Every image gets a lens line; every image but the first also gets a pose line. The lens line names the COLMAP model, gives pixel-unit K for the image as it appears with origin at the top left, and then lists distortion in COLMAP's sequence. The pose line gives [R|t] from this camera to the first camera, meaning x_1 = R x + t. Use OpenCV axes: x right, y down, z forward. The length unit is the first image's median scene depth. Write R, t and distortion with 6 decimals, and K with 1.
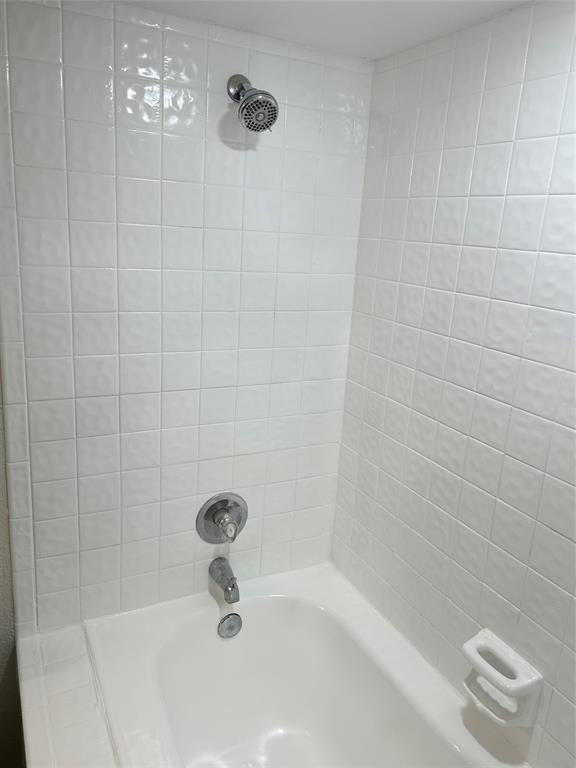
lens RADIAL K [[587.3, 0, 288.0], [0, 587.3, 384.0], [0, 0, 1]] dist [0.008585, 0.001843]
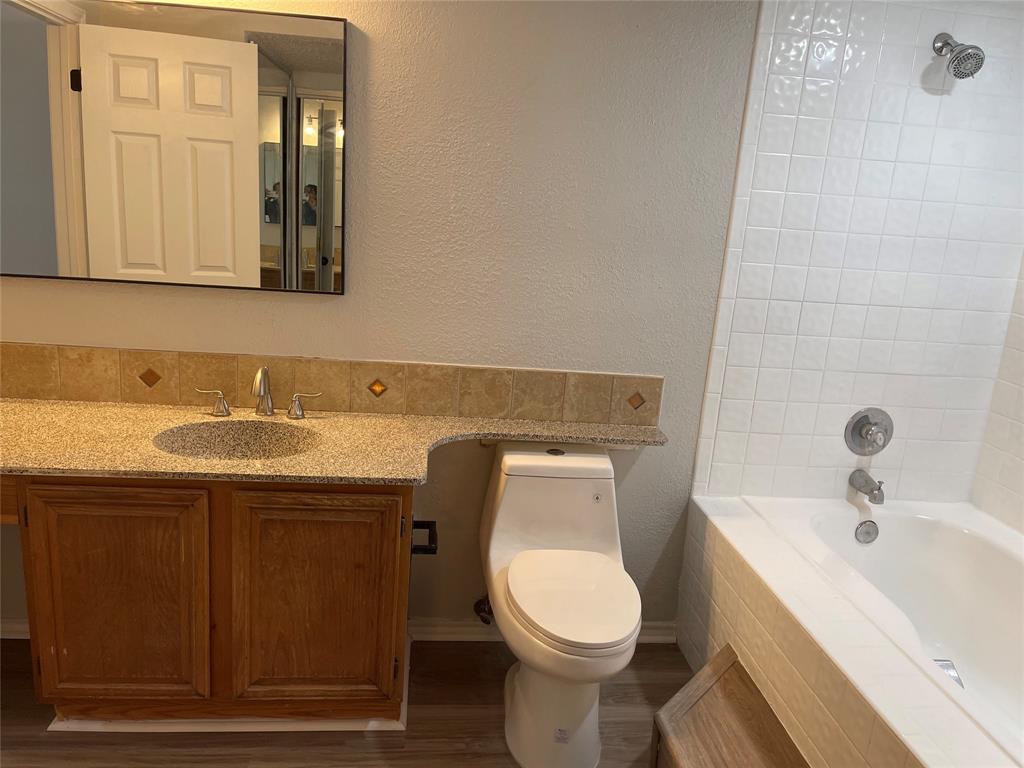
lens RADIAL K [[769.3, 0, 512.0], [0, 769.3, 384.0], [0, 0, 1]] dist [0.053953, -0.067757]
pose [[0.929660, 0.087089, -0.357976, -0.238627], [-0.100377, 0.994774, -0.018666, 0.254512], [0.354480, 0.053285, 0.933544, -0.630696]]
